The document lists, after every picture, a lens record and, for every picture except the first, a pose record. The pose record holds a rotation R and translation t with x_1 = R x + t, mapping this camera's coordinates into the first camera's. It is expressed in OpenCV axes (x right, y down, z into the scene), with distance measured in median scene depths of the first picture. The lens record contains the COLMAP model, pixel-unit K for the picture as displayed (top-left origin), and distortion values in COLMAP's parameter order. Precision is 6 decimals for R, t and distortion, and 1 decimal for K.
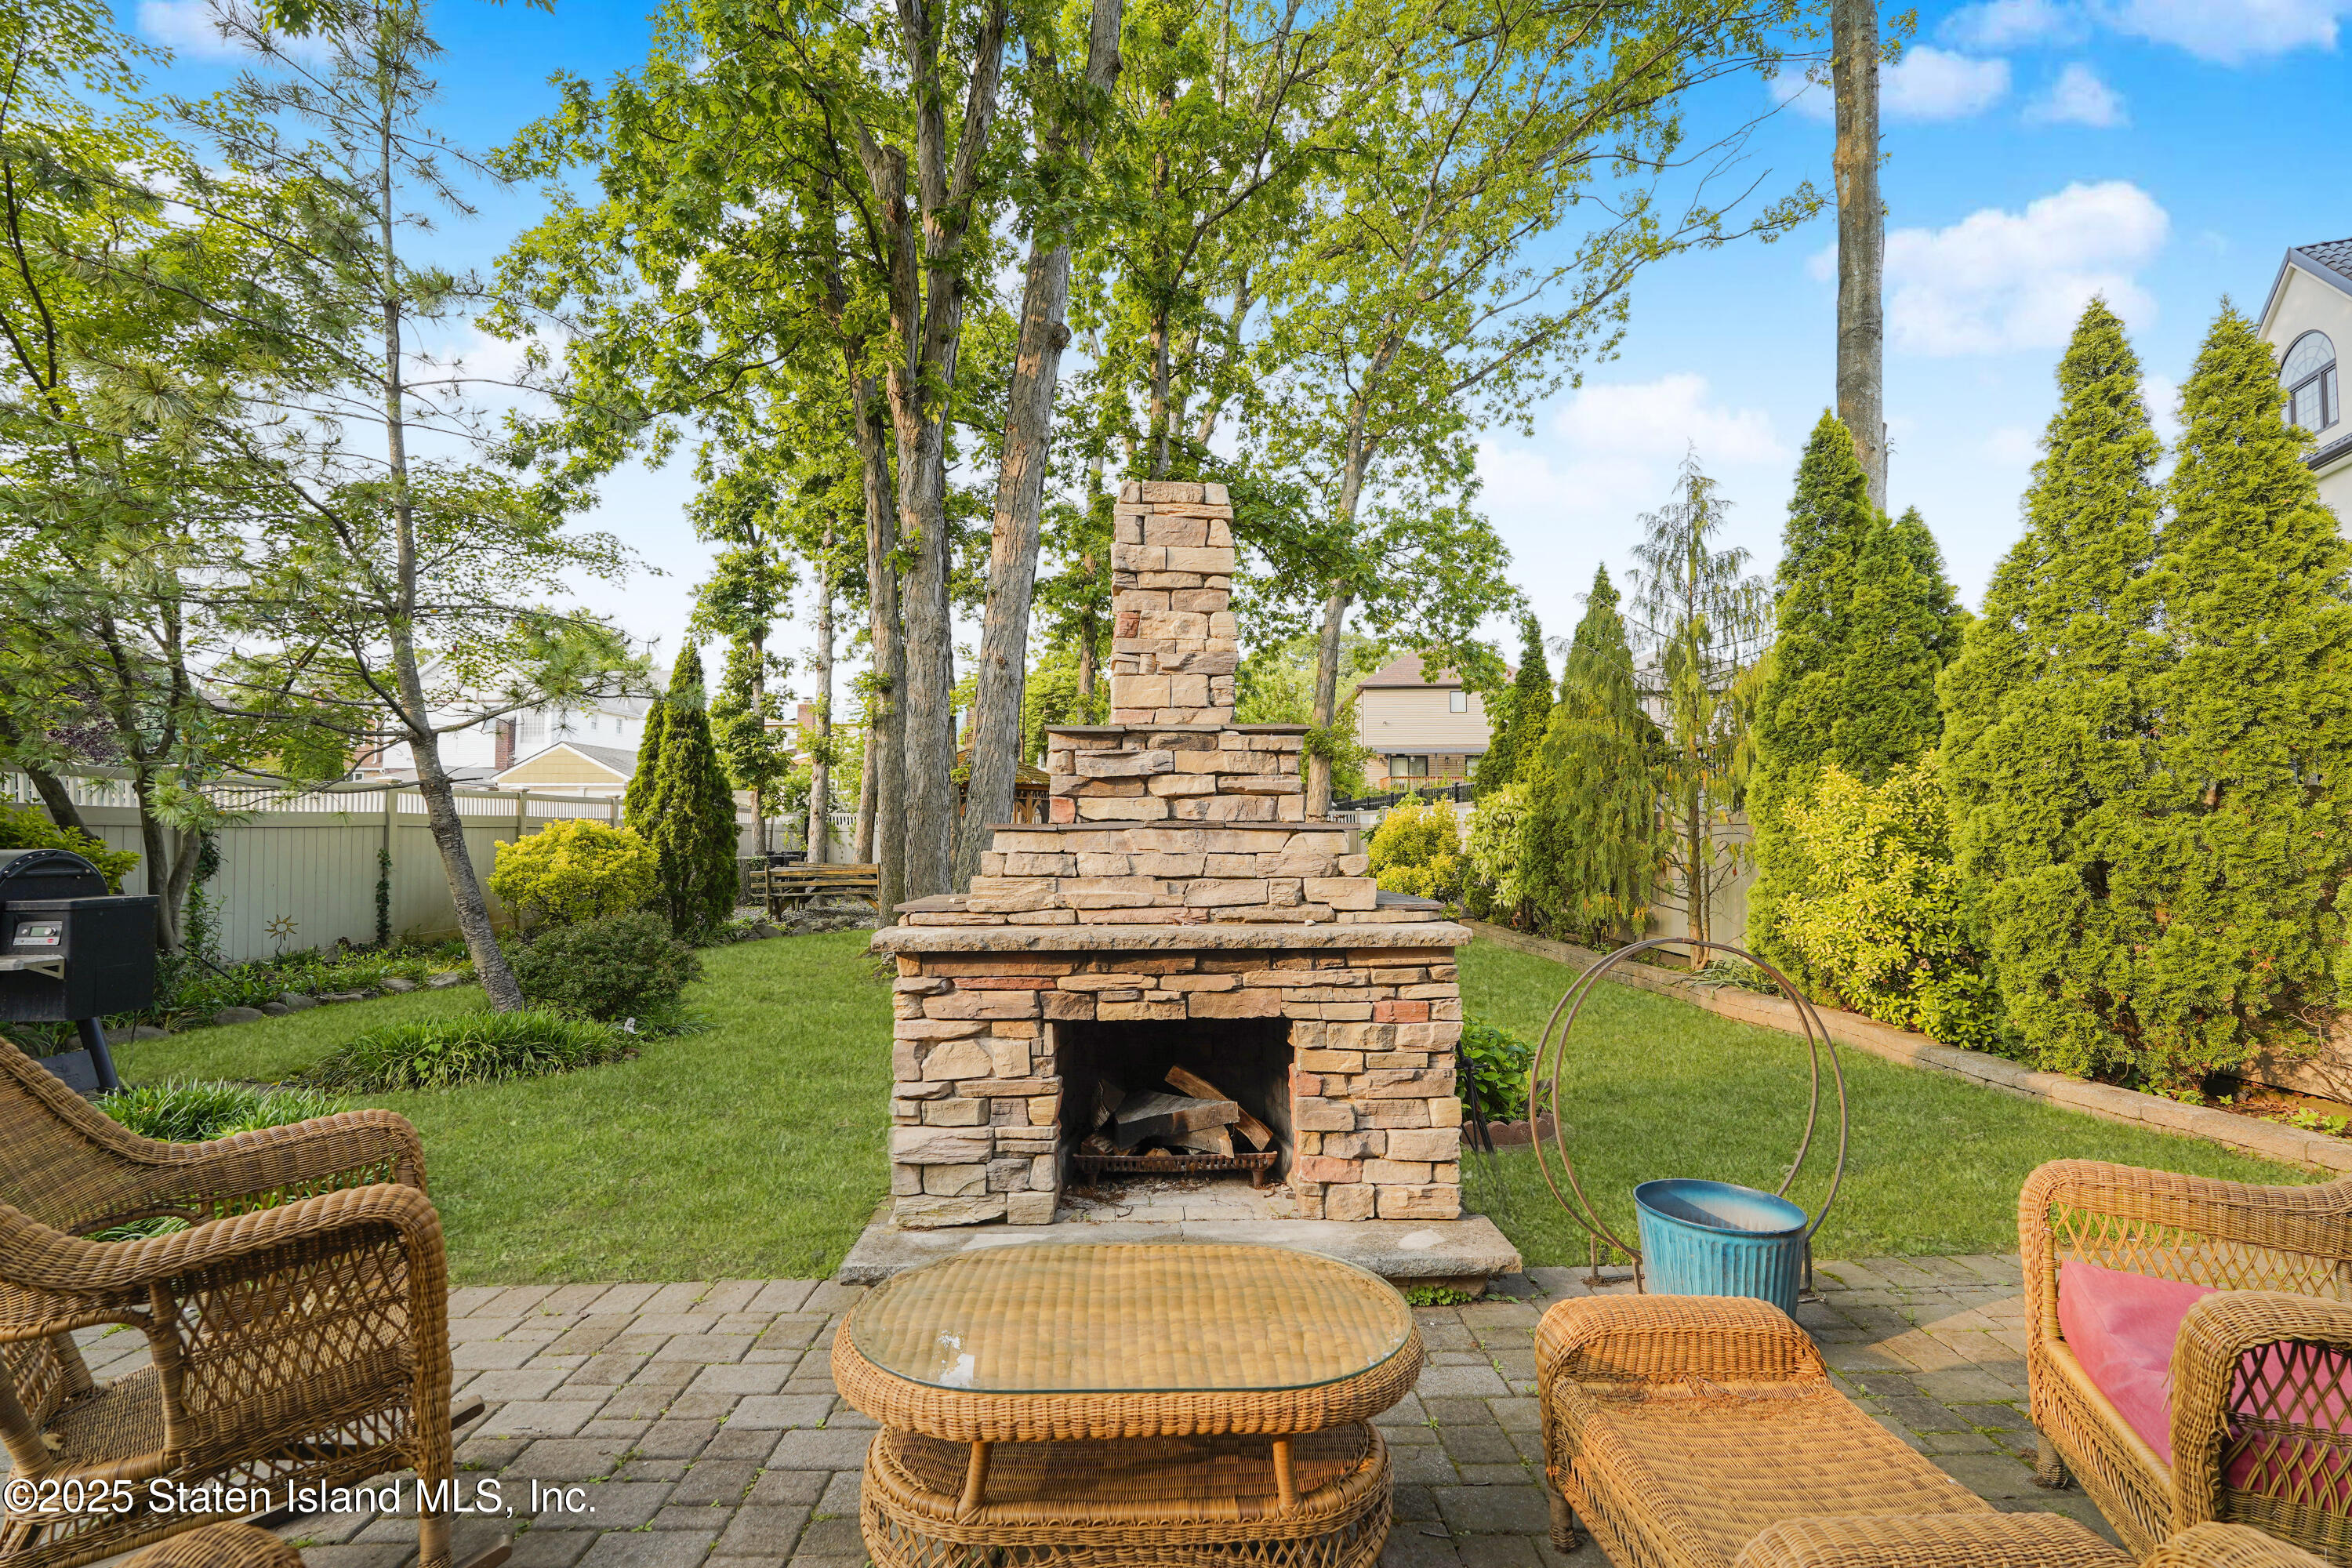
lens RADIAL K [[1037.8, 0, 1176.0], [0, 1037.8, 784.0], [0, 0, 1]] dist [-0.014752, 0.008600]
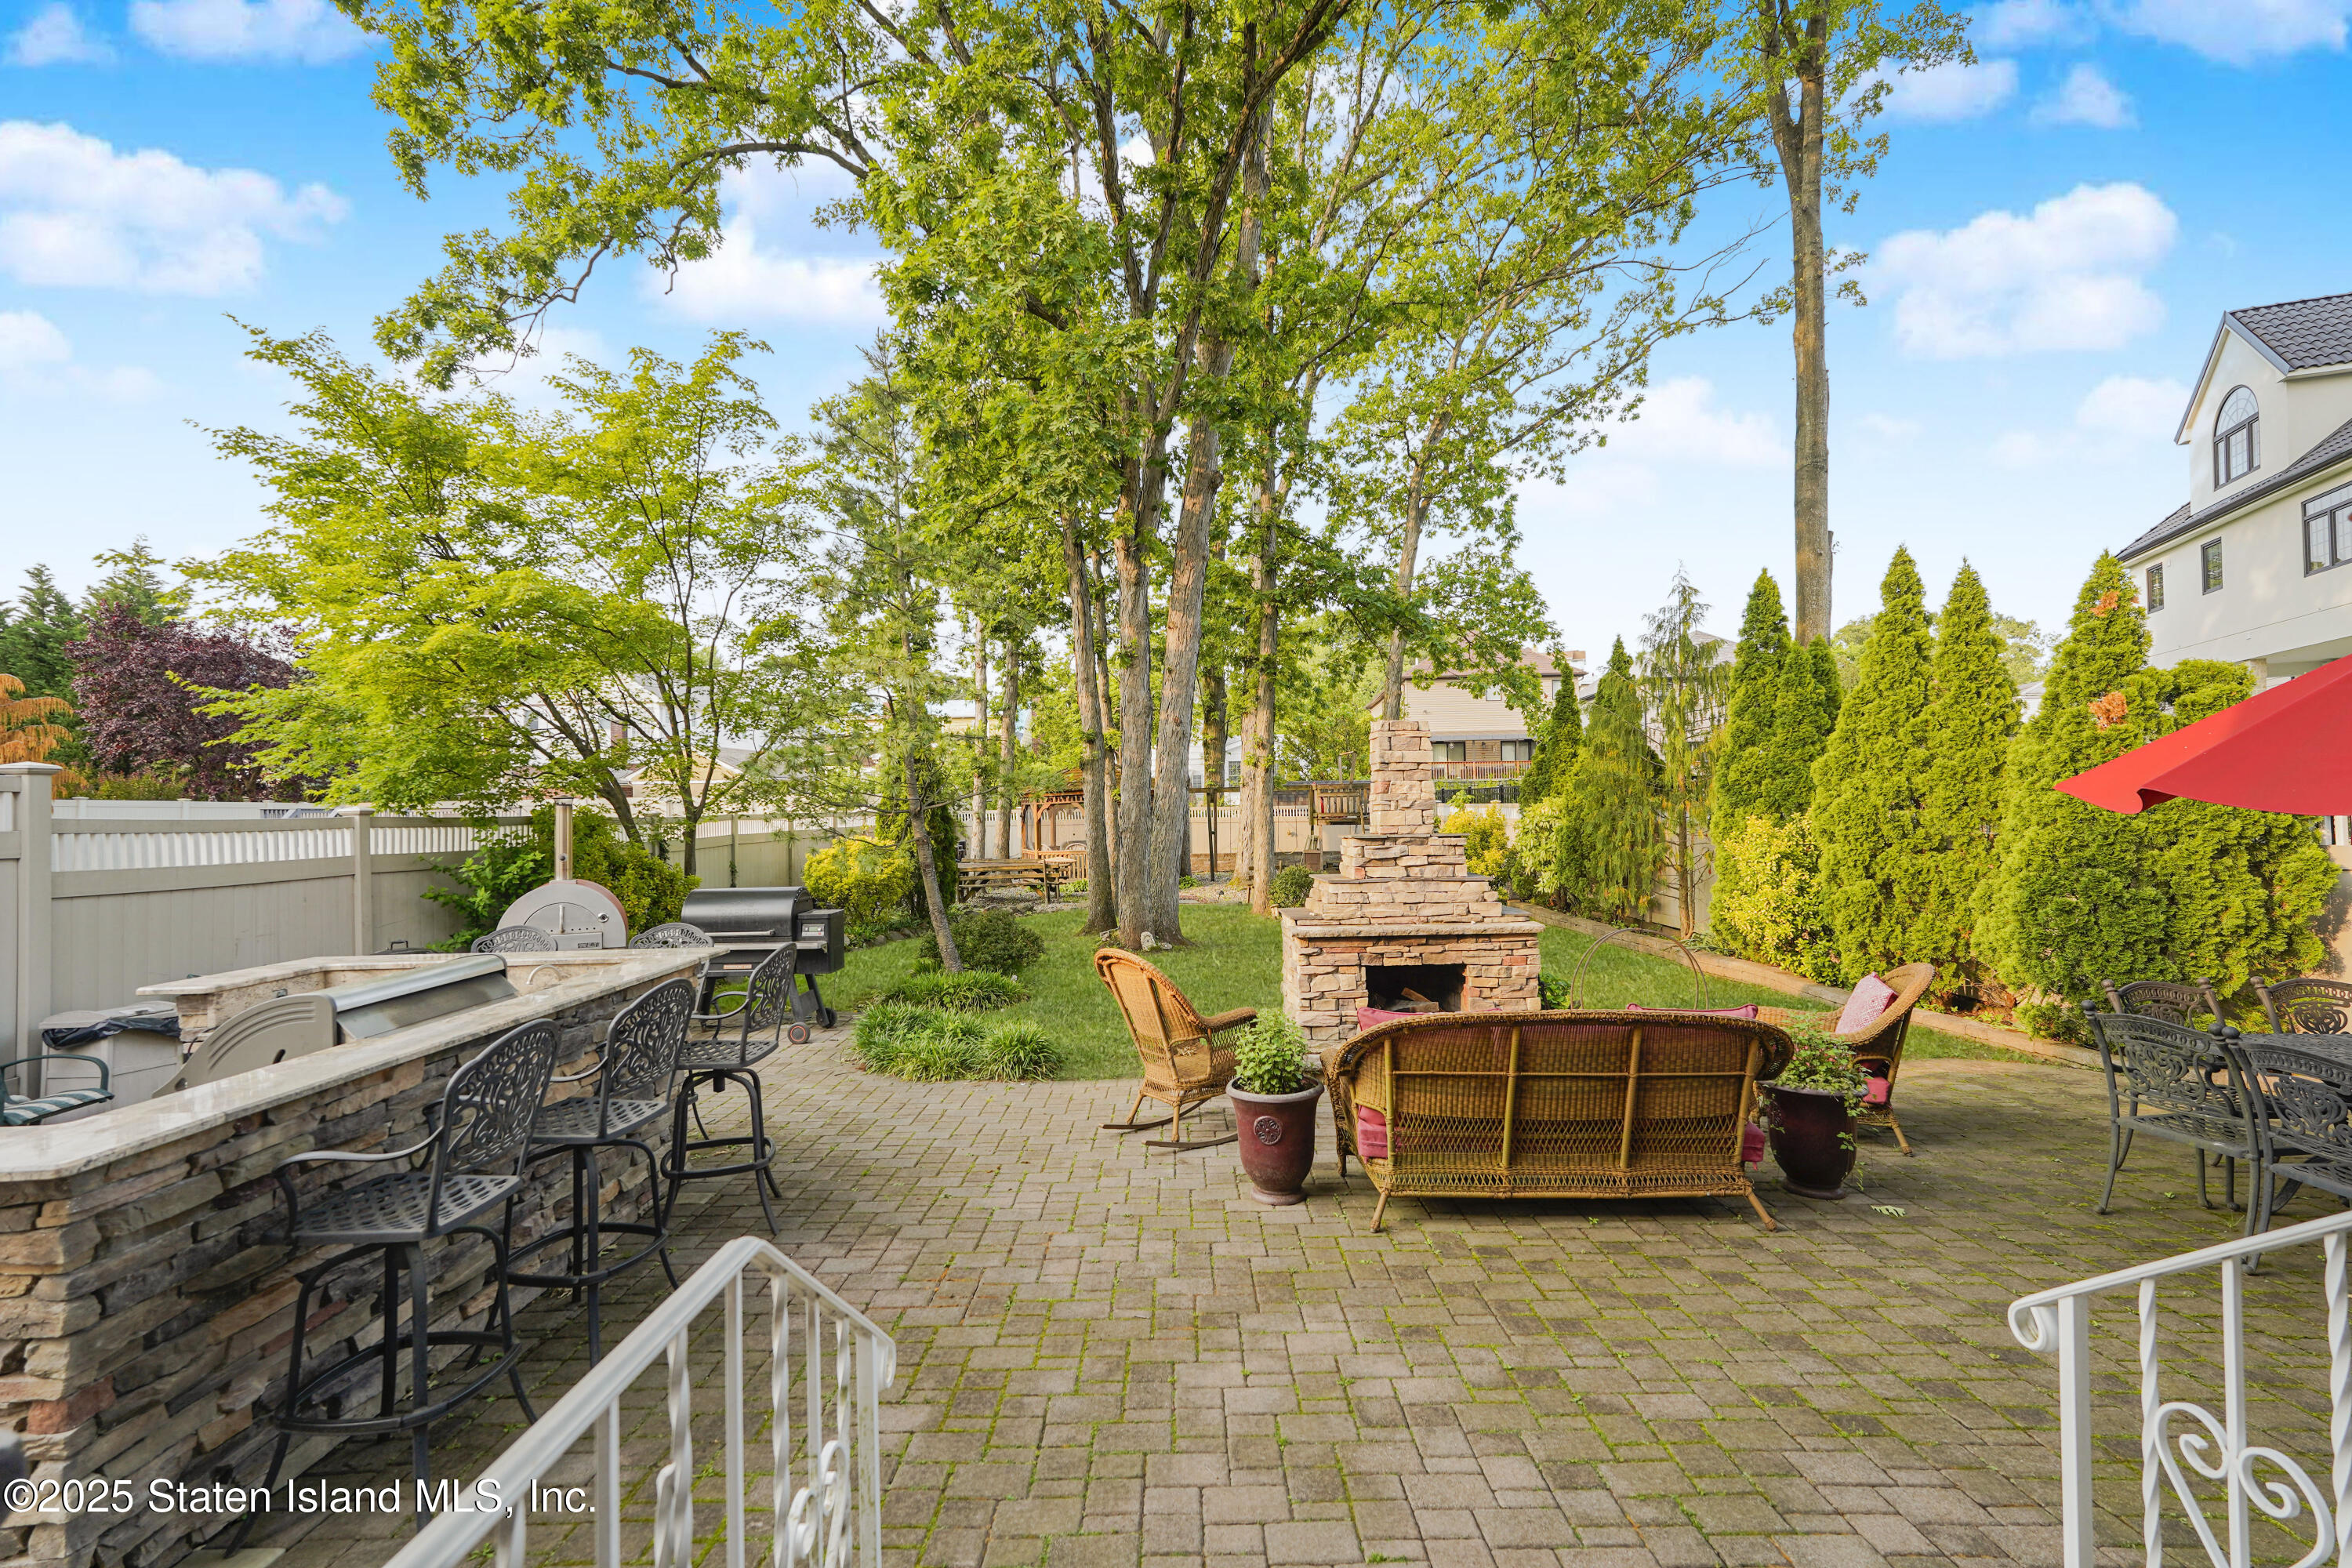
lens RADIAL K [[1038.9, 0, 1177.7], [0, 1038.9, 784.9], [0, 0, 1]] dist [-0.011878, 0.008130]
pose [[0.999633, -0.012628, -0.023985, -0.253583], [0.013285, 0.999536, 0.027414, -0.132110], [0.023627, -0.027723, 0.999336, -0.708155]]
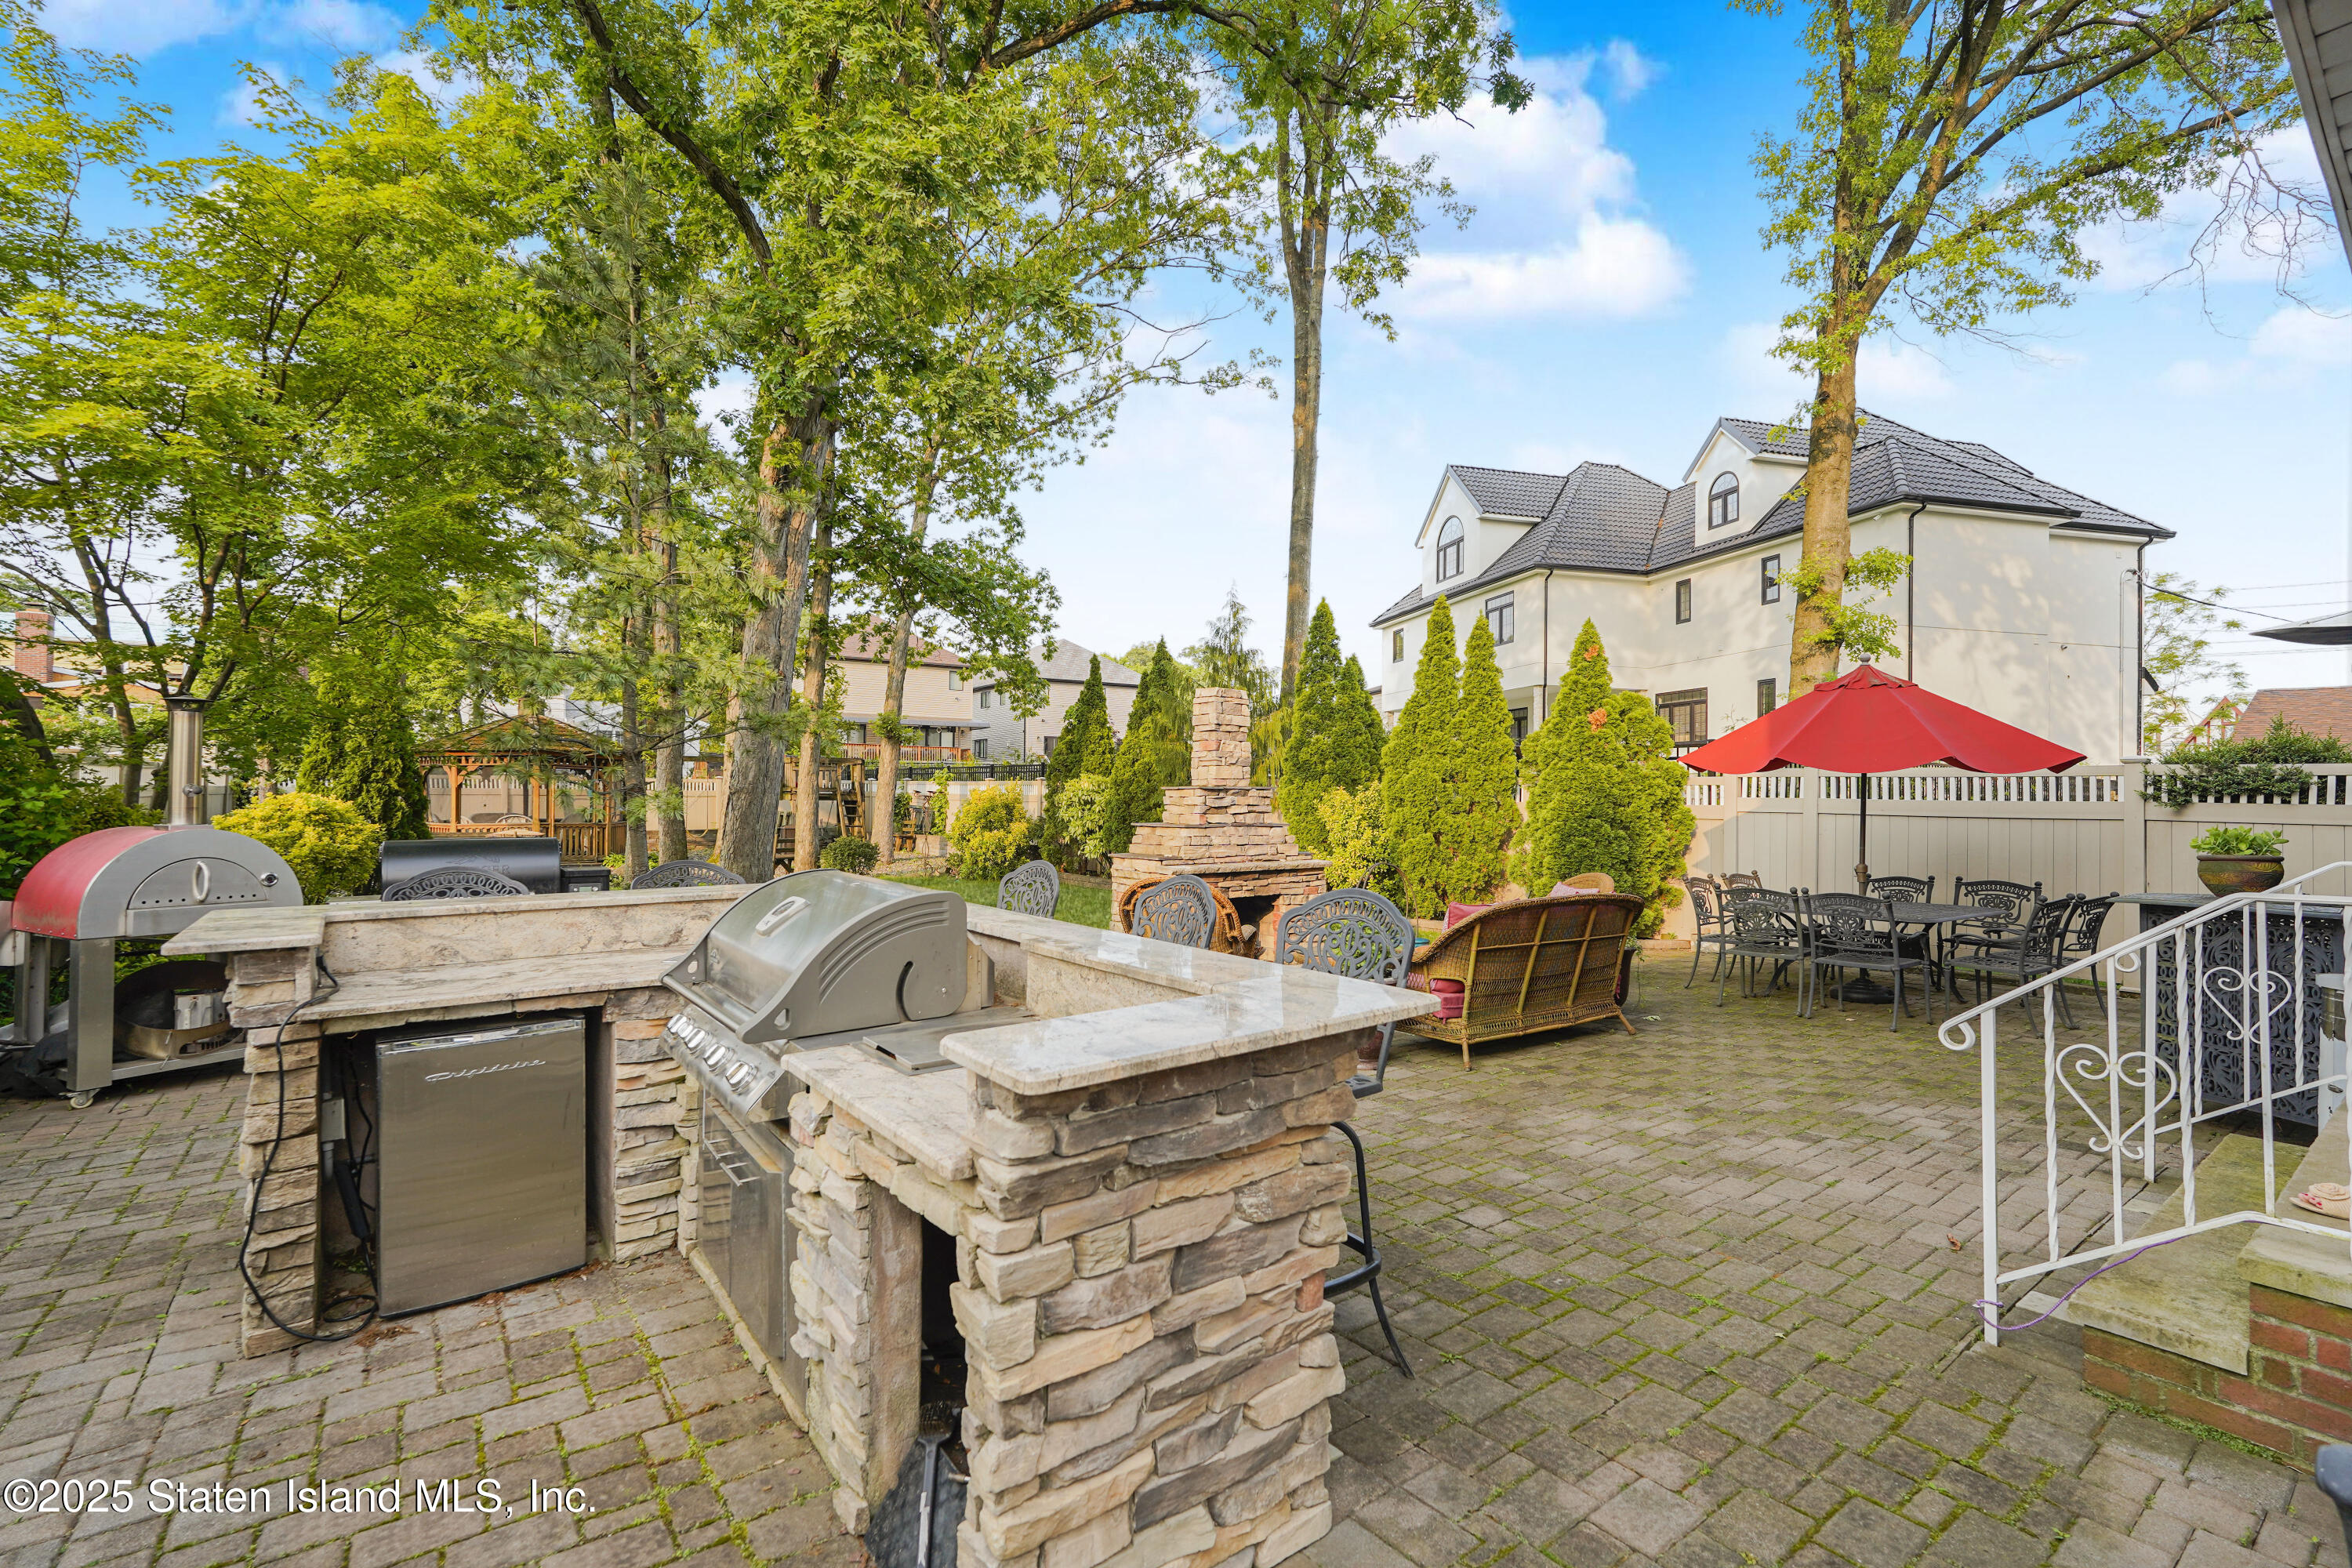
lens RADIAL K [[1038.9, 0, 1177.7], [0, 1038.9, 784.9], [0, 0, 1]] dist [-0.011878, 0.008130]
pose [[0.818556, 0.016124, 0.574201, -0.928389], [-0.040439, 0.998743, 0.029604, -0.075868], [-0.573002, -0.047453, 0.818179, -0.600544]]
